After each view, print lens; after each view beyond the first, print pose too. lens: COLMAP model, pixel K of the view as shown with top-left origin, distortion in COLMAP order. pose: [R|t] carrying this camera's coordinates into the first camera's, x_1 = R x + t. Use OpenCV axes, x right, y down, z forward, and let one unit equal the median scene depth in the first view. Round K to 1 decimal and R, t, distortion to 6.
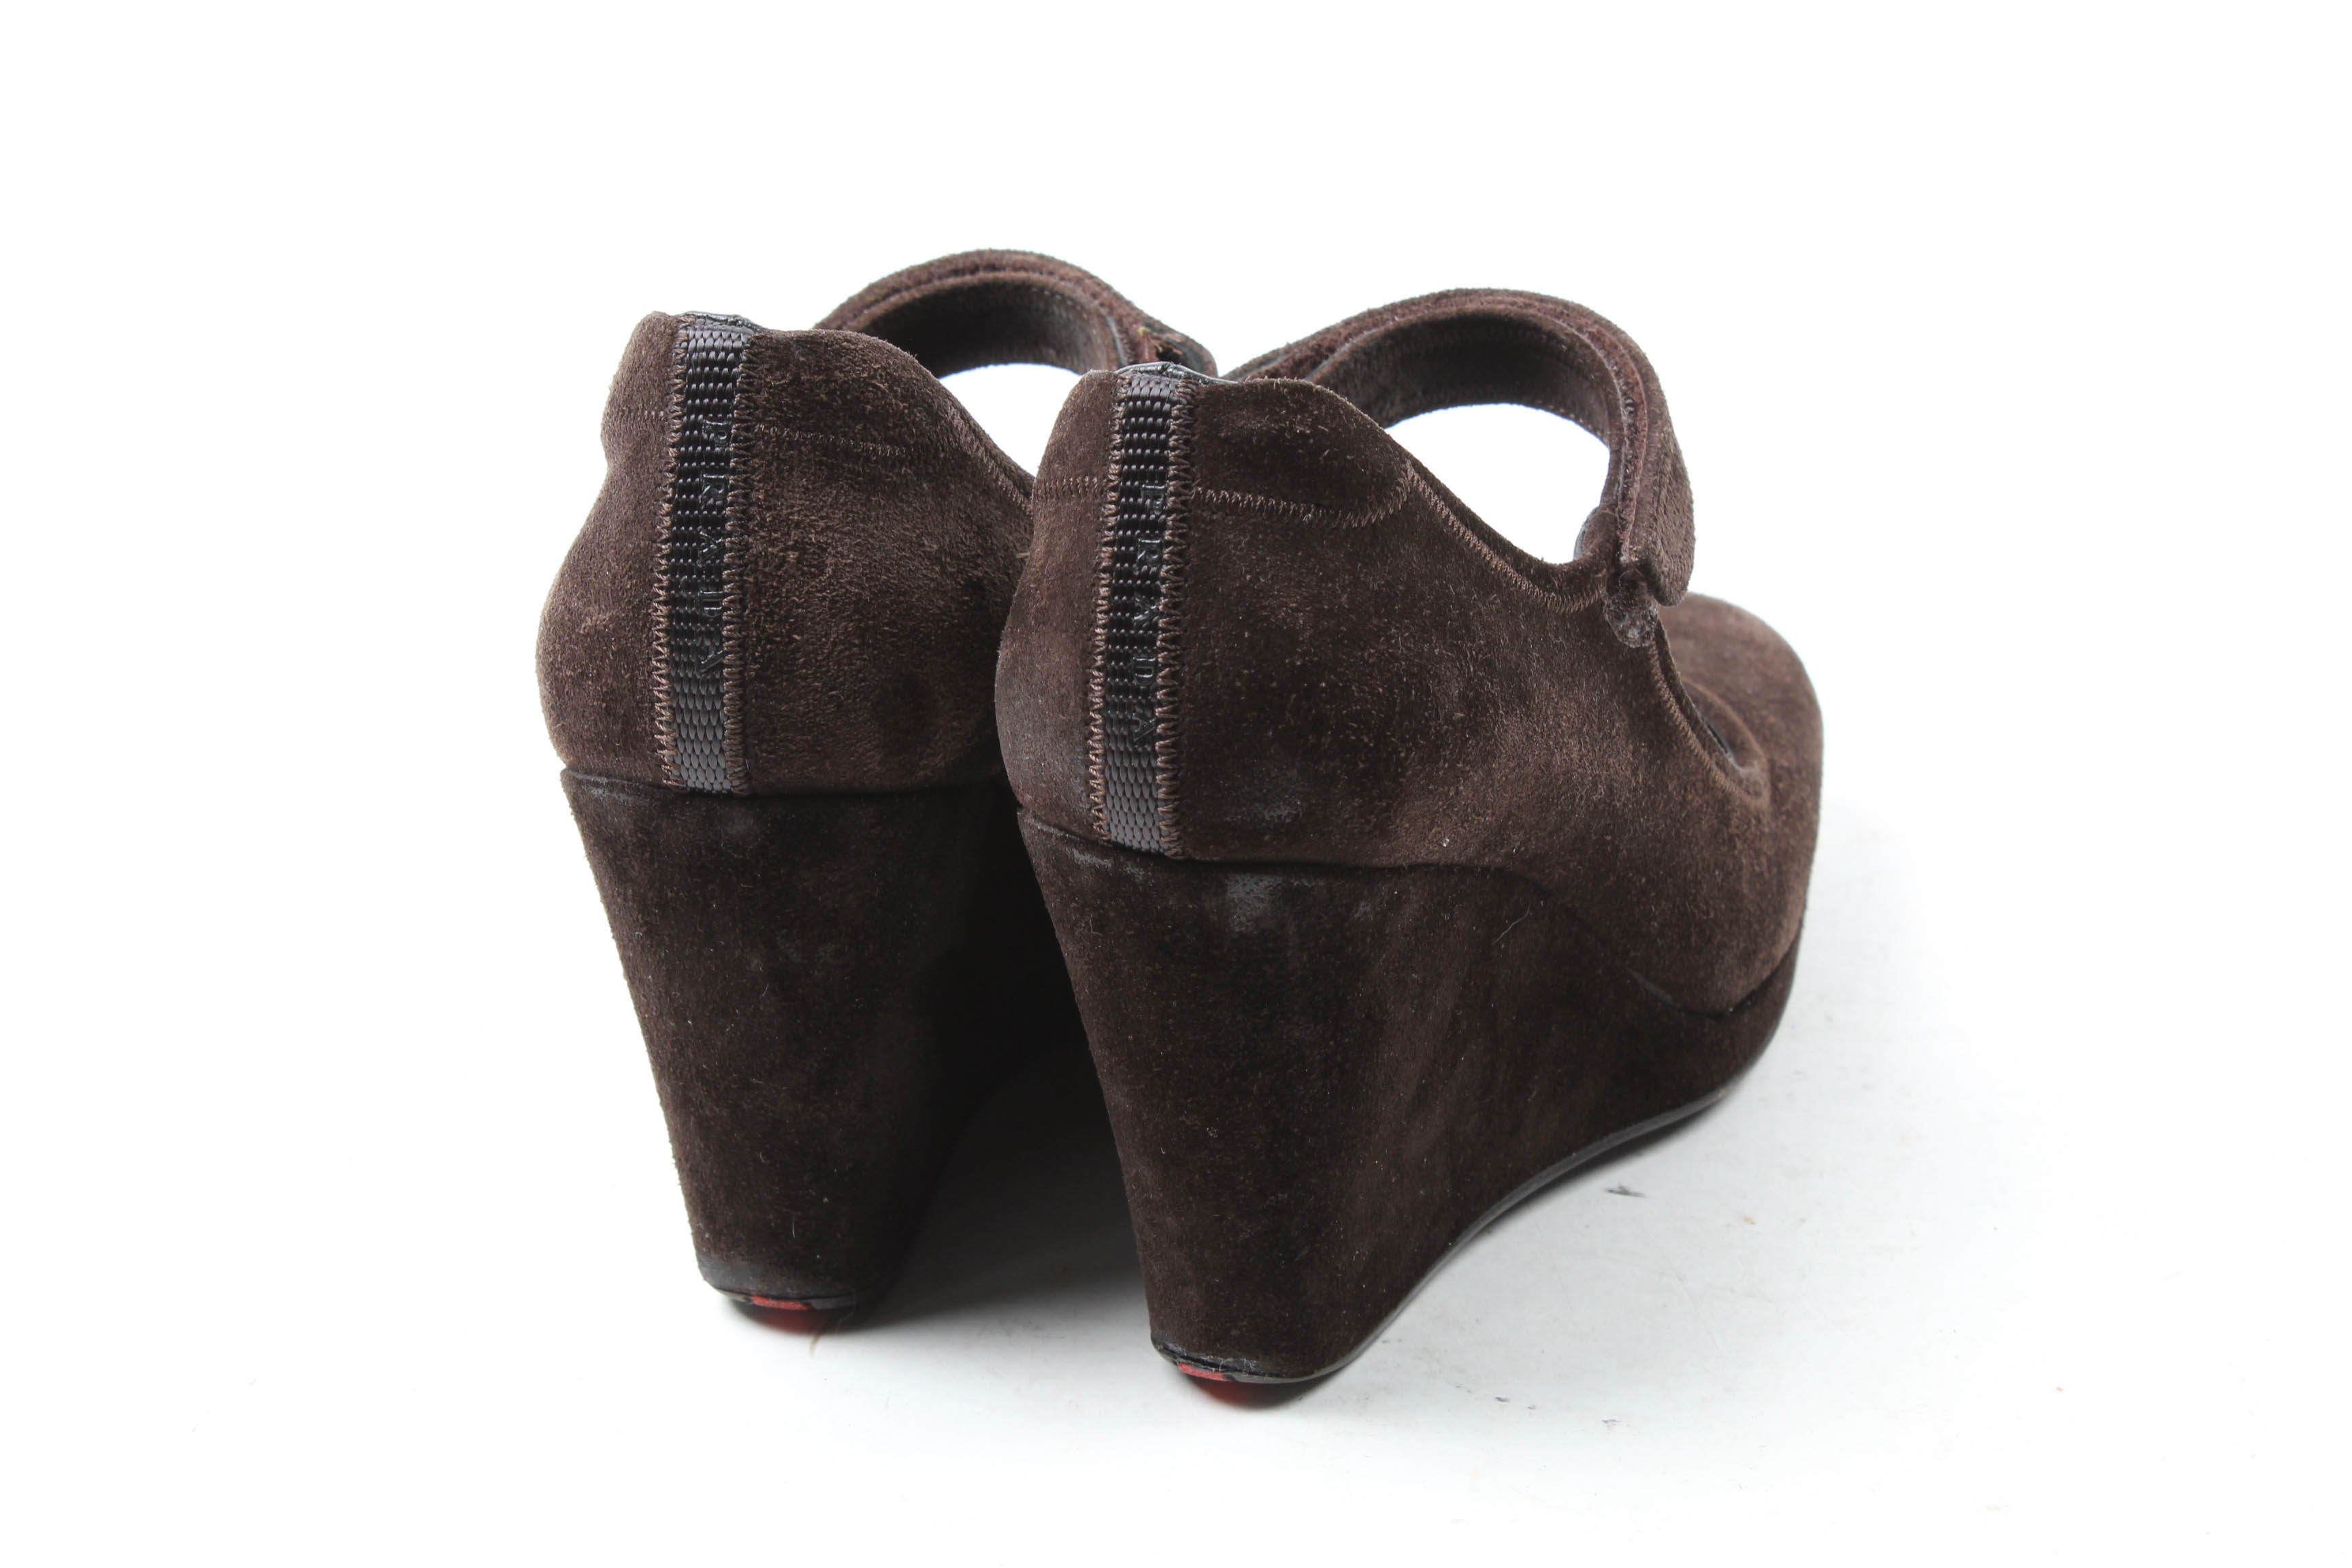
lens RADIAL K [[5715.2, 0, 1178.3], [0, 5715.2, 774.7], [0, 0, 1]] dist [0.031207, 0.000000]
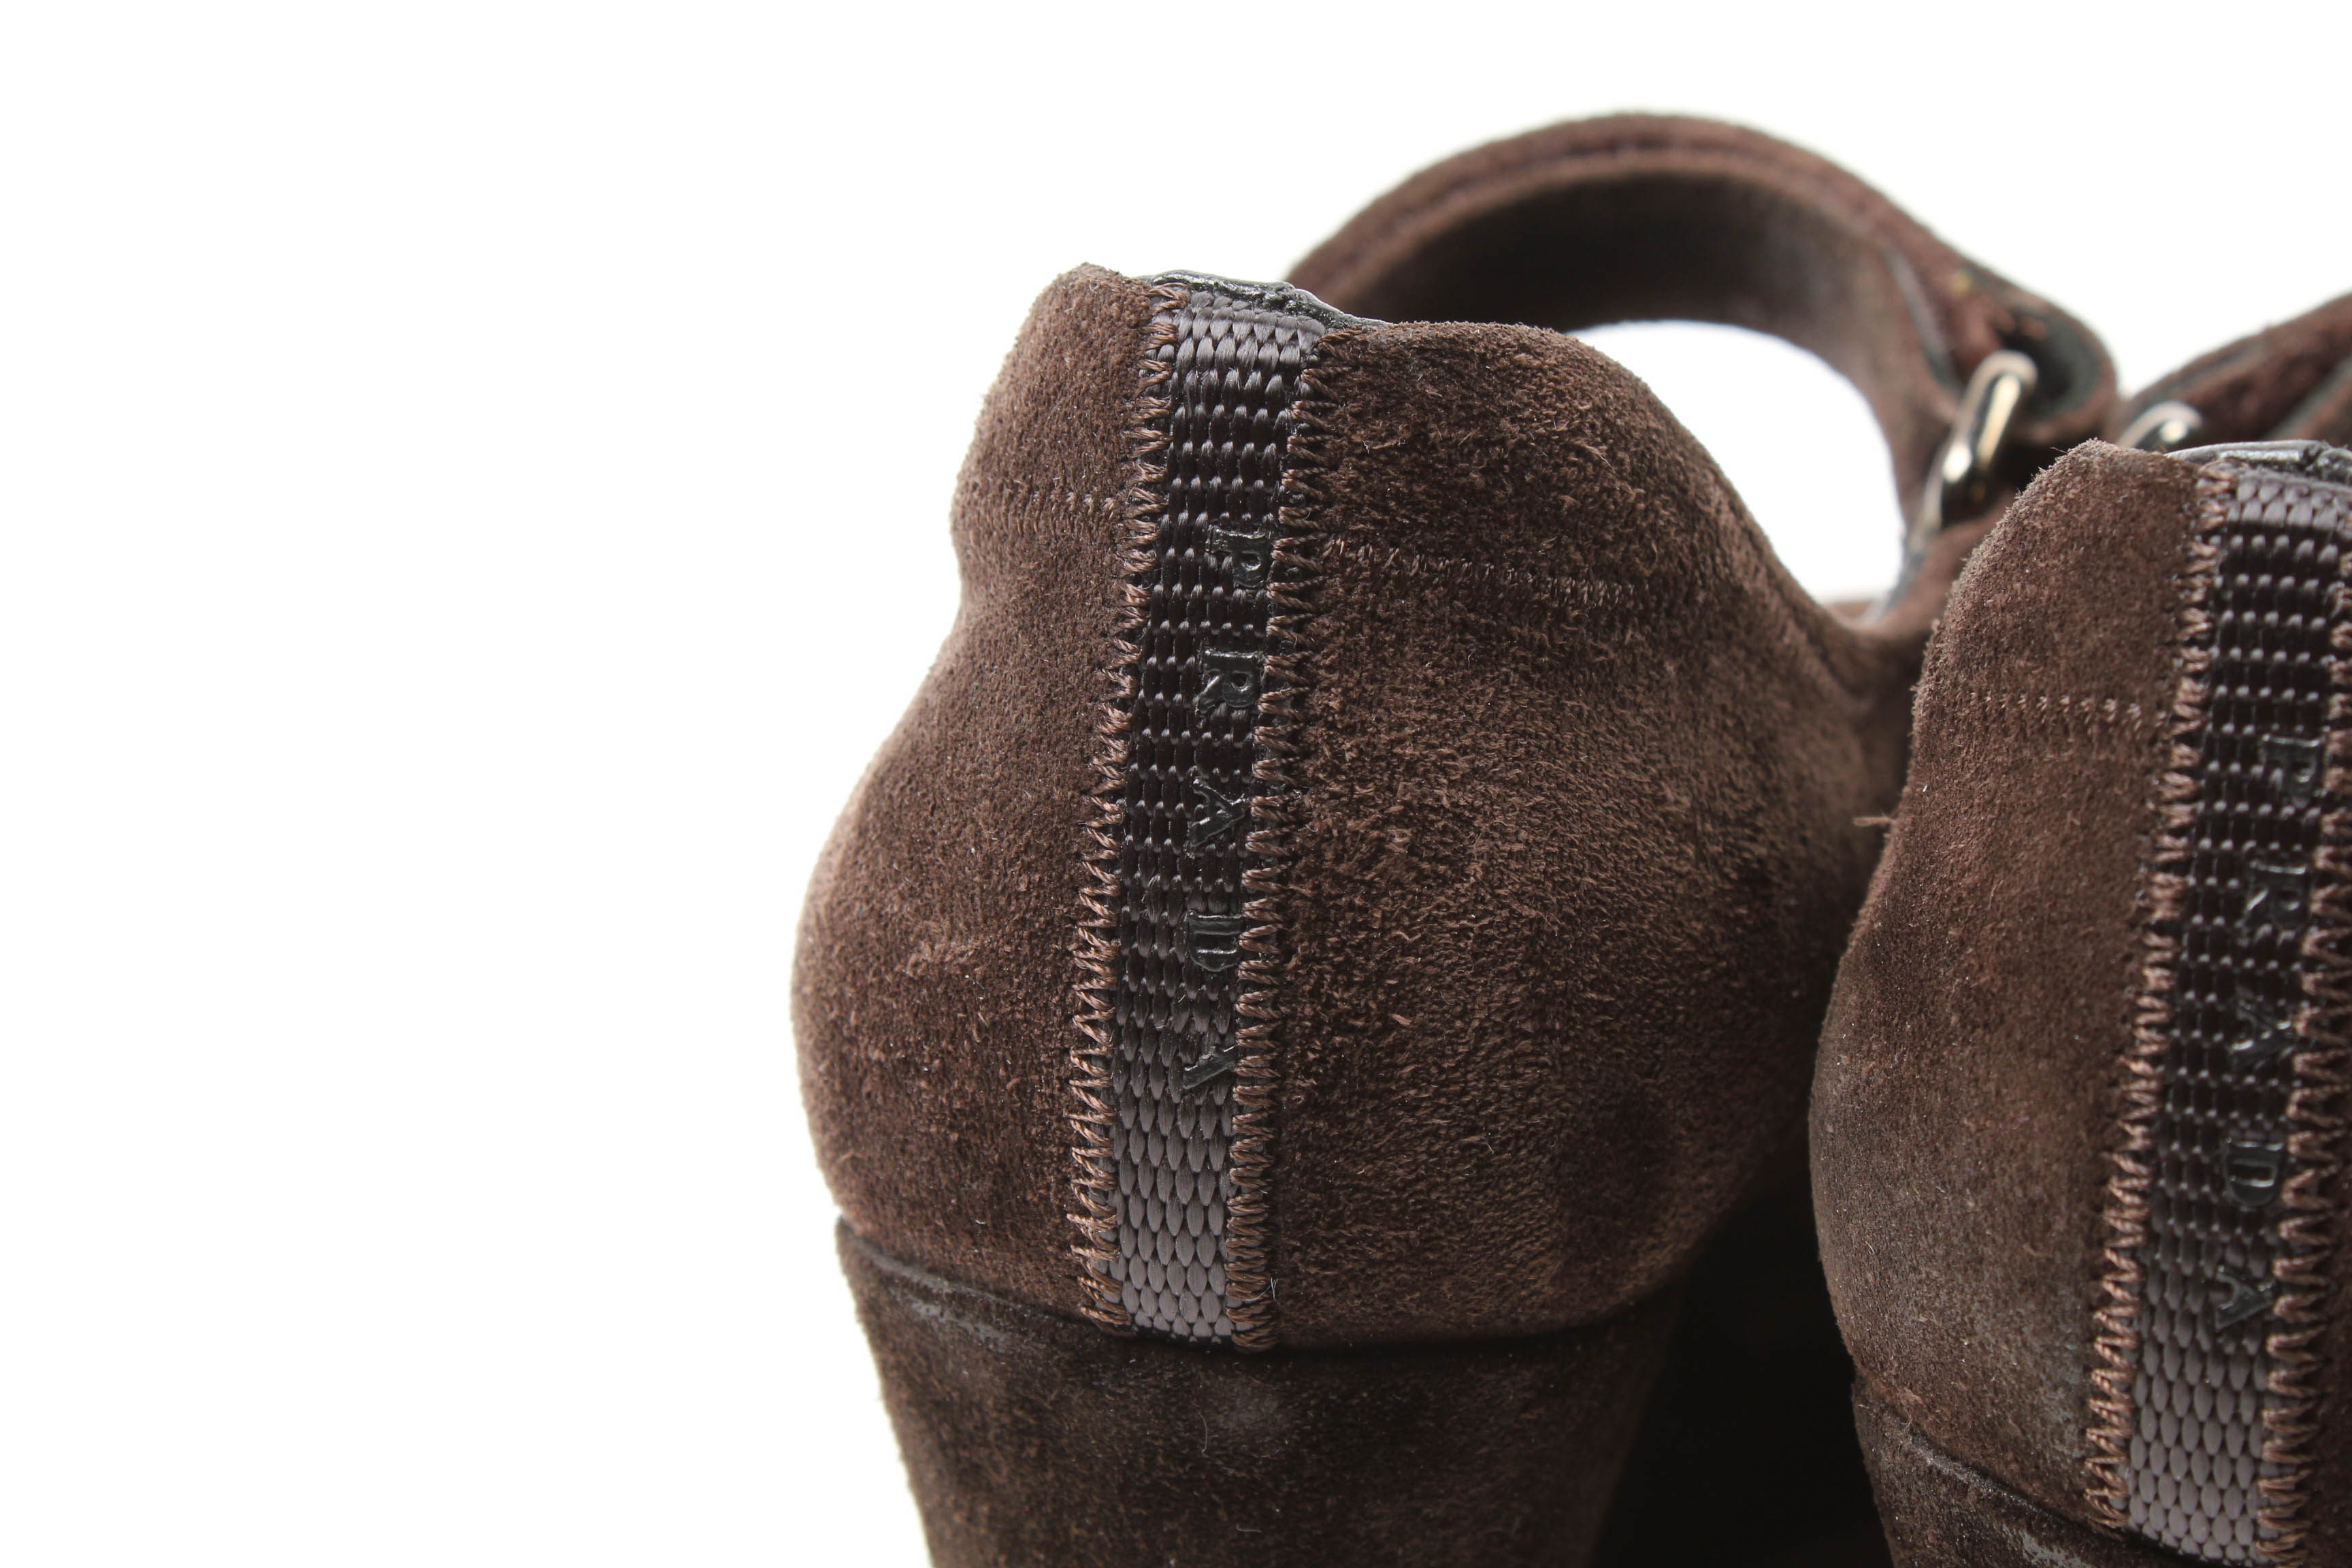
lens RADIAL K [[5715.2, 0, 1175.2], [0, 5715.2, 794.5], [0, 0, 1]] dist [0.031207, 0.000000]
pose [[0.999472, 0.032125, -0.004787, -0.082301], [-0.031860, 0.998347, 0.047832, -0.061886], [0.006315, -0.047654, 0.998844, 0.554126]]
